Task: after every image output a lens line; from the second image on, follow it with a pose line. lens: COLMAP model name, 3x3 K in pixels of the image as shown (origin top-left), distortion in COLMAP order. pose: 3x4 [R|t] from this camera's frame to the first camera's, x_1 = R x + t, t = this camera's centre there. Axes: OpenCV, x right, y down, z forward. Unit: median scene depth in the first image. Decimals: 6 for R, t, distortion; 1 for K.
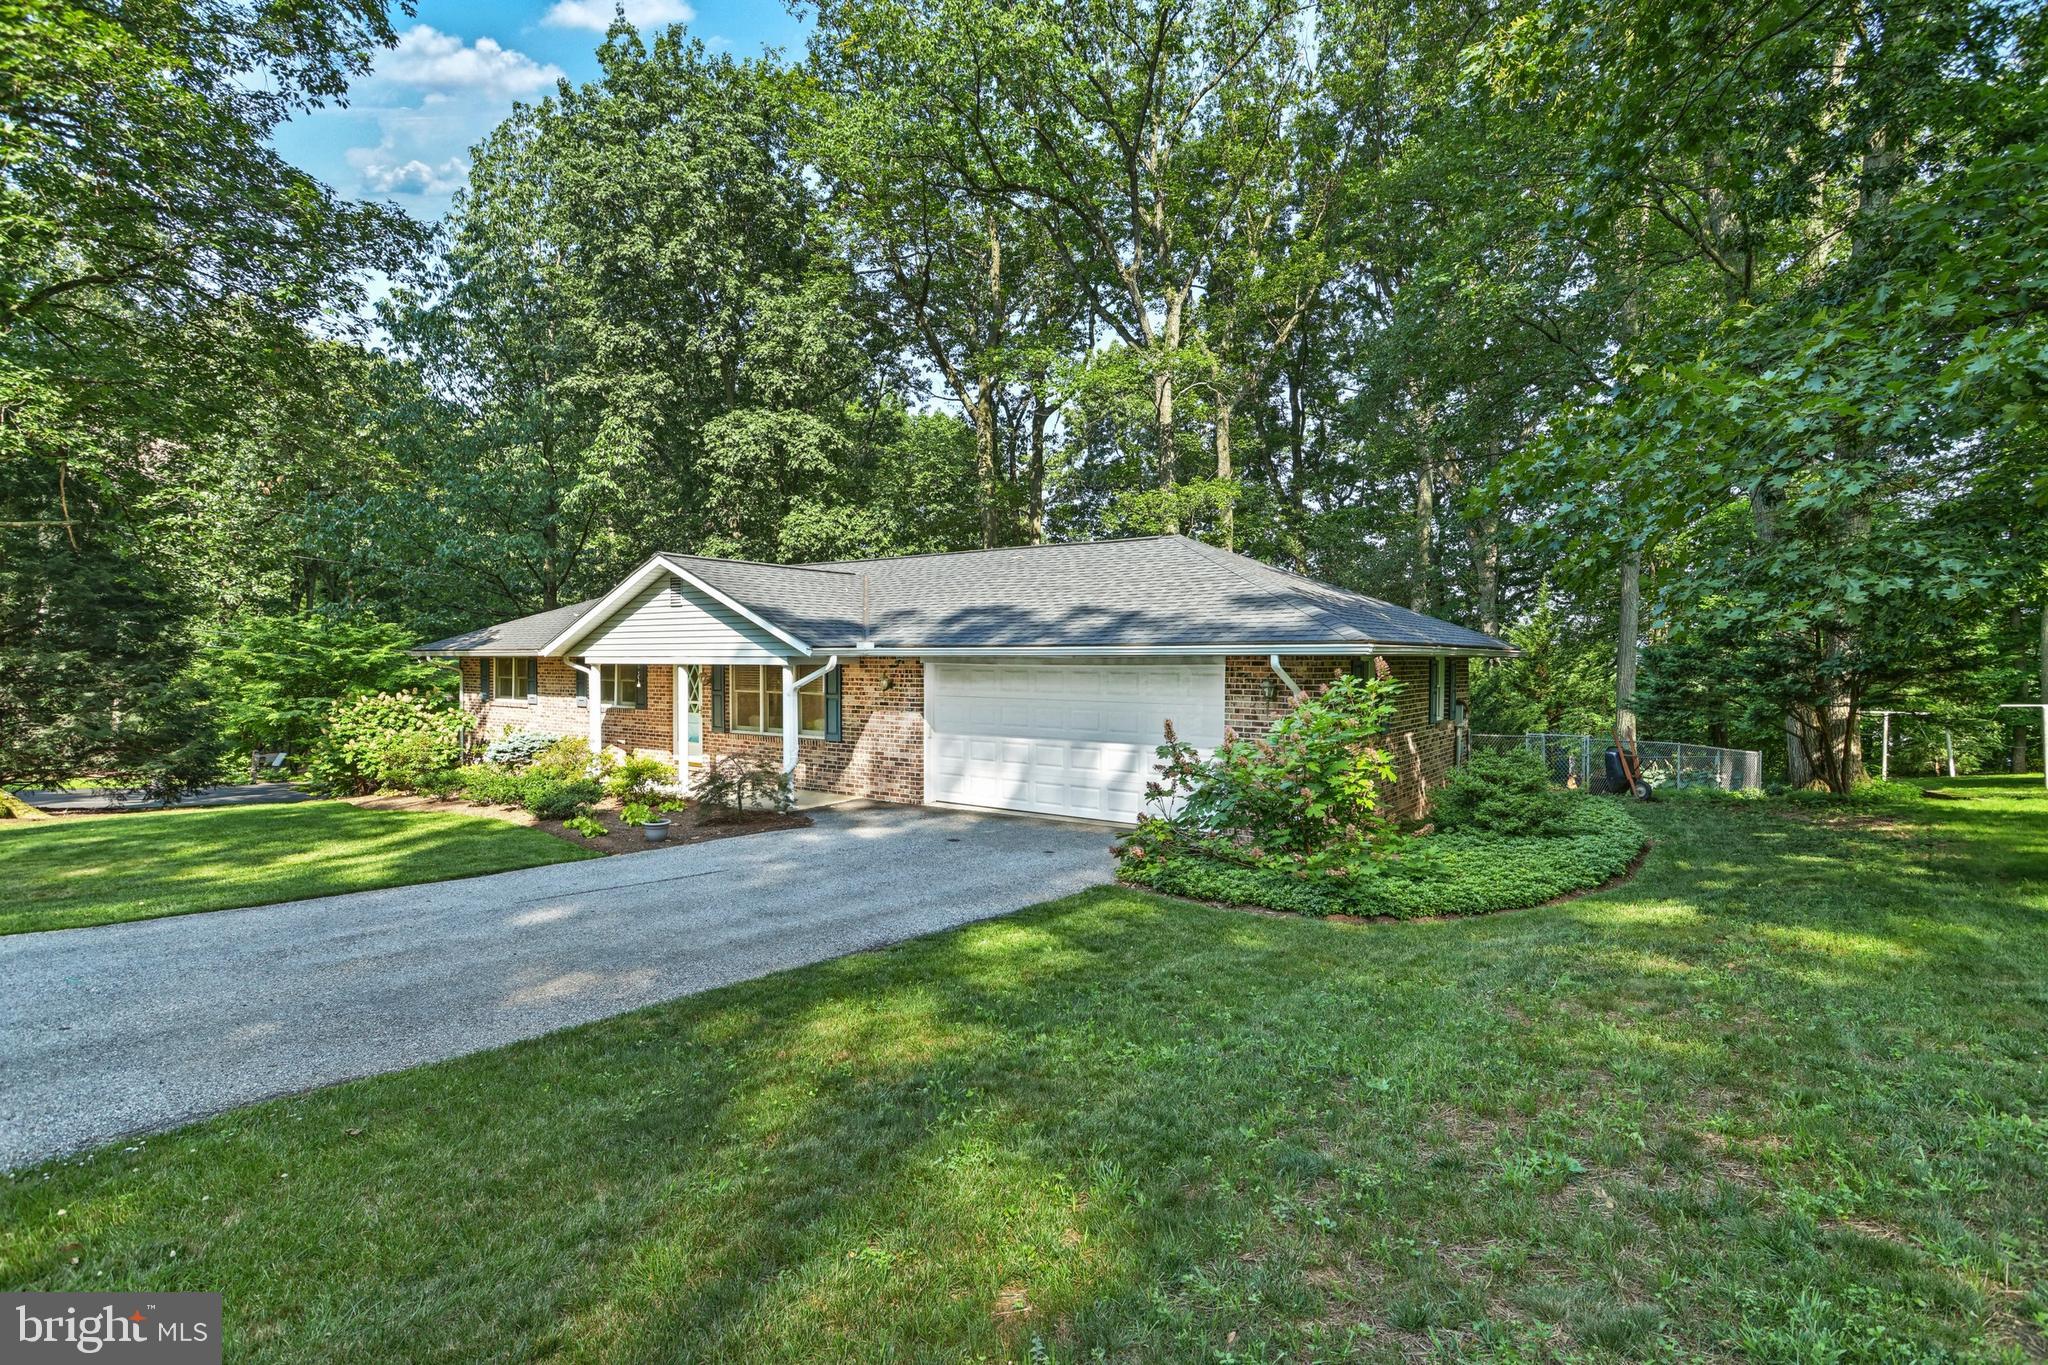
lens RADIAL K [[934.3, 0, 1024.8], [0, 934.3, 685.0], [0, 0, 1]] dist [0.000950, -0.000033]
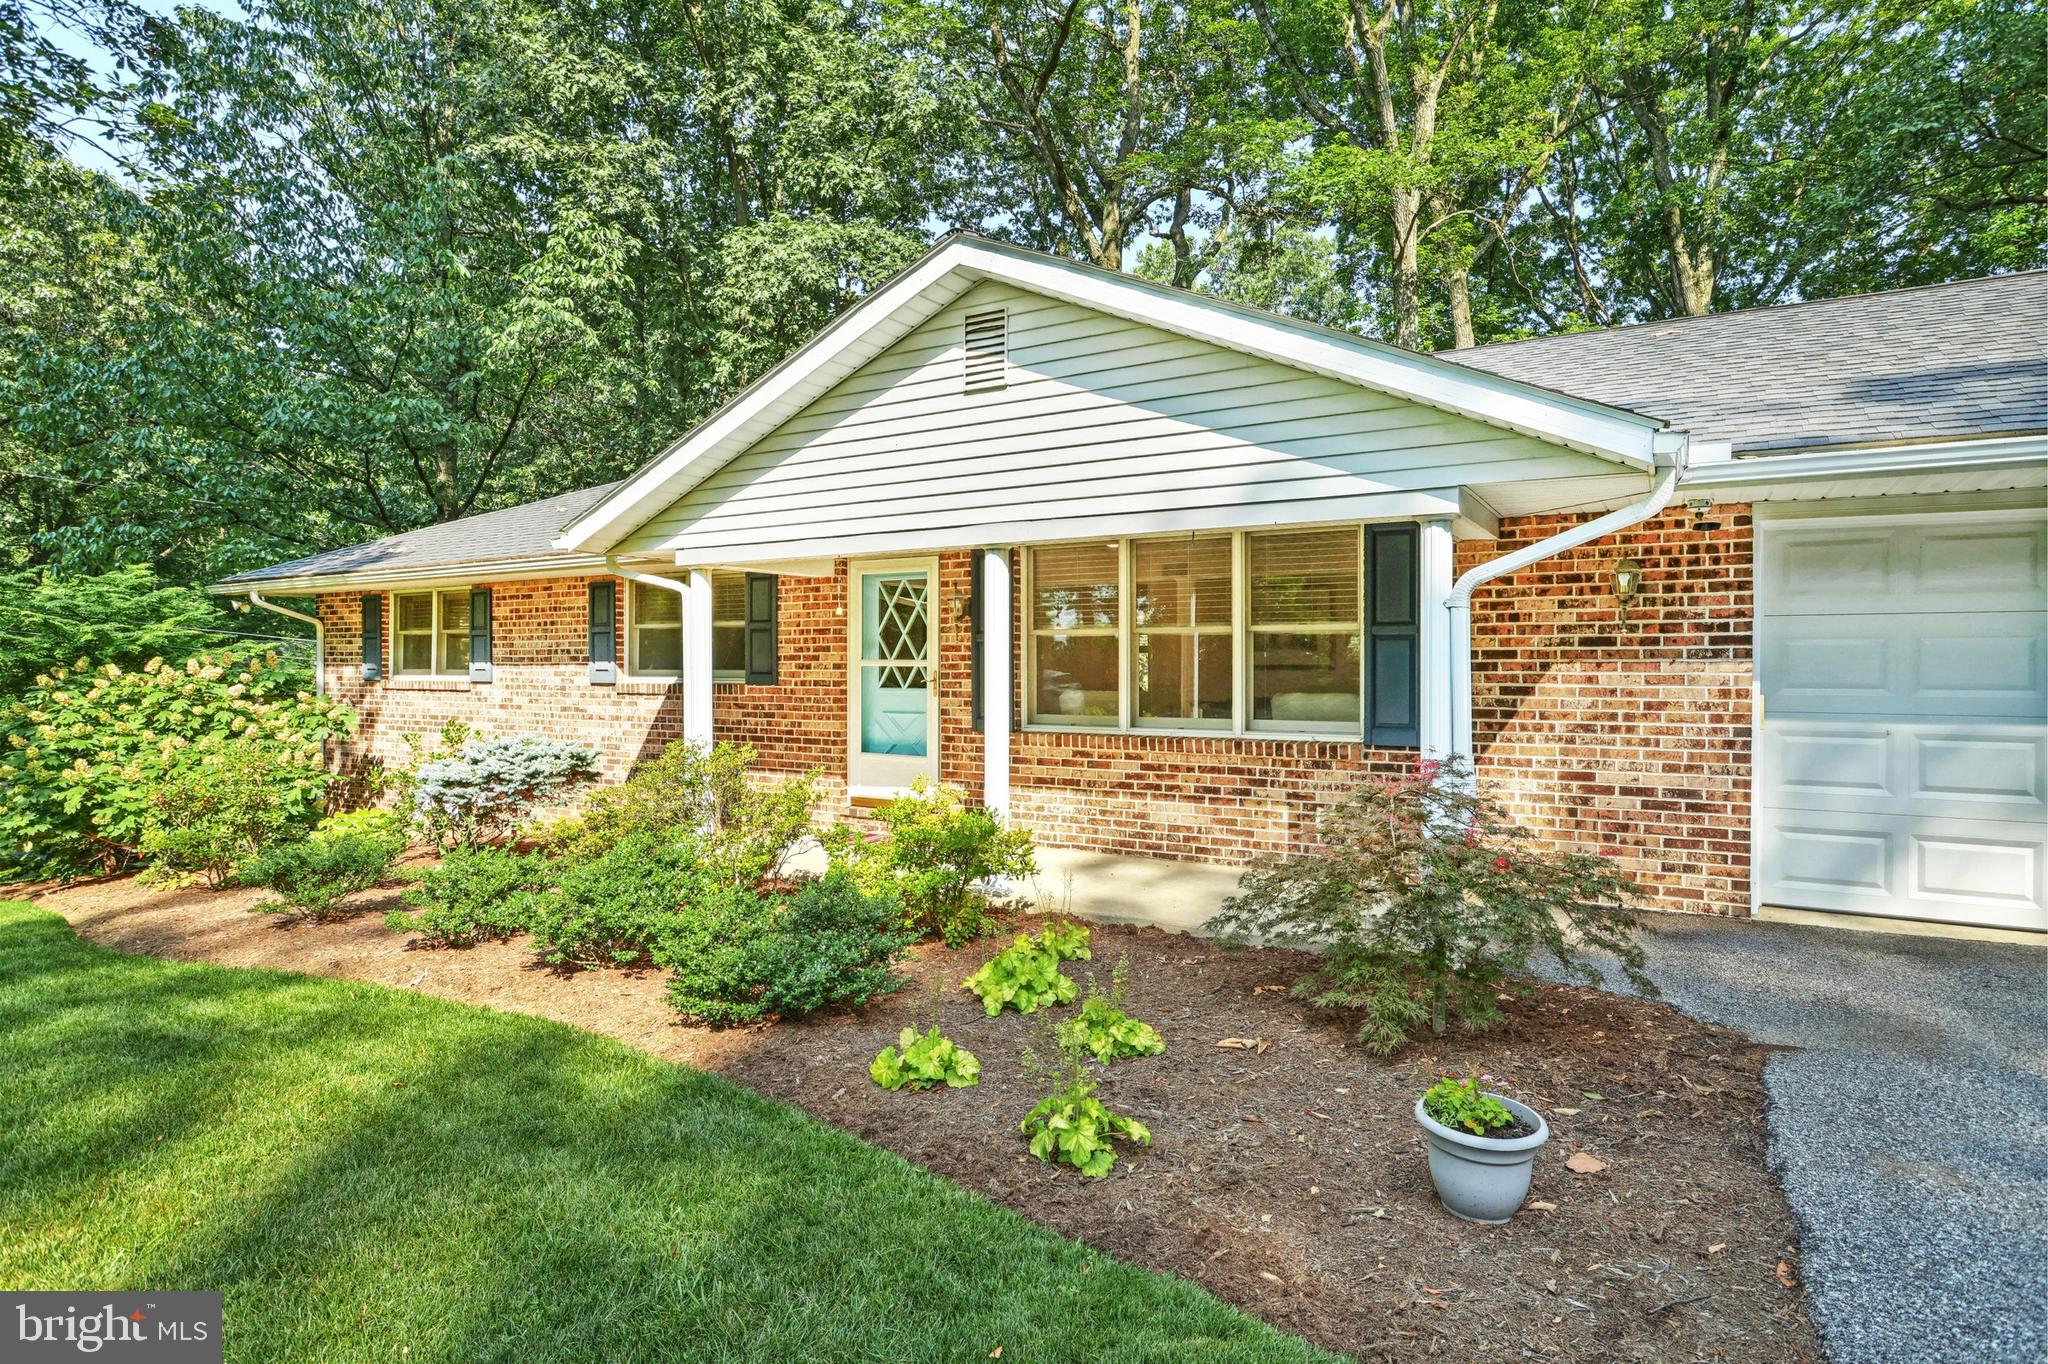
lens RADIAL K [[1045.3, 0, 1022.9], [0, 1045.3, 675.1], [0, 0, 1]] dist [-0.002685, 0.000419]
pose [[0.996297, -0.006146, 0.085753, -0.294973], [0.007378, 0.999874, -0.014064, 0.026747], [-0.085656, 0.014645, 0.996217, 0.436133]]
